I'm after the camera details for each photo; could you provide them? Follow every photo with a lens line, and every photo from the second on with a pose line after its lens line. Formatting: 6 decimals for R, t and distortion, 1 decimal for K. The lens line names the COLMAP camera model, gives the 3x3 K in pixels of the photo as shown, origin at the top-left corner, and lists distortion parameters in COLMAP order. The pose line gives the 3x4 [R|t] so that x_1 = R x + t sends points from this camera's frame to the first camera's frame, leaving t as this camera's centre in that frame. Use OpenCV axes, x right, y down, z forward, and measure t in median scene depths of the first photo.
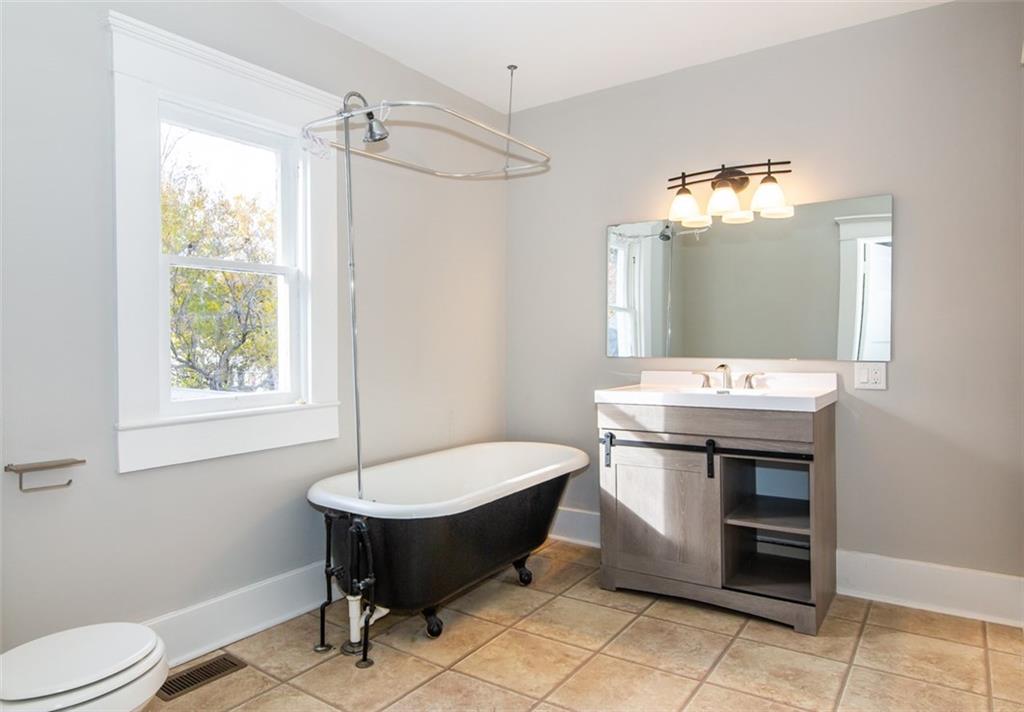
lens RADIAL K [[644.8, 0, 510.8], [0, 644.8, 347.4], [0, 0, 1]] dist [-0.000549, -0.002726]
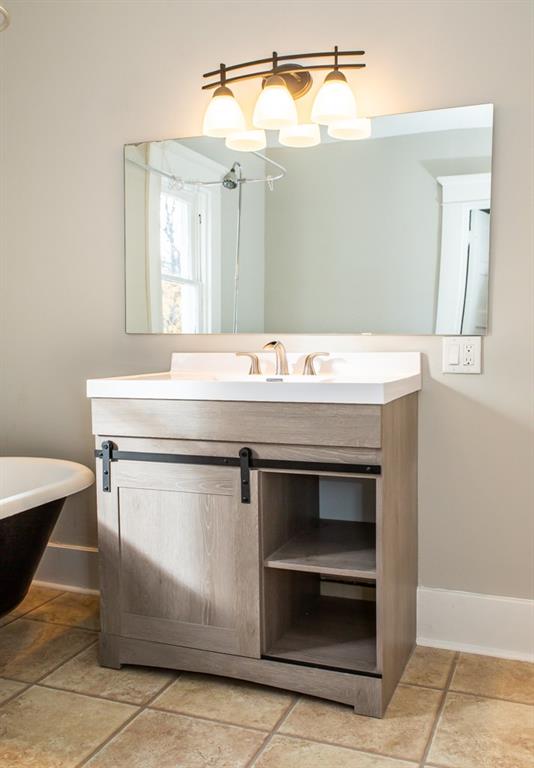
lens RADIAL K [[736.4, 0, 267.5], [0, 736.4, 386.9], [0, 0, 1]] dist [0.004659, 0.000000]
pose [[0.973695, -0.013170, 0.227476, 0.142781], [-0.001223, 0.998012, 0.063015, 0.026838], [-0.227854, -0.061636, 0.971743, 0.218825]]
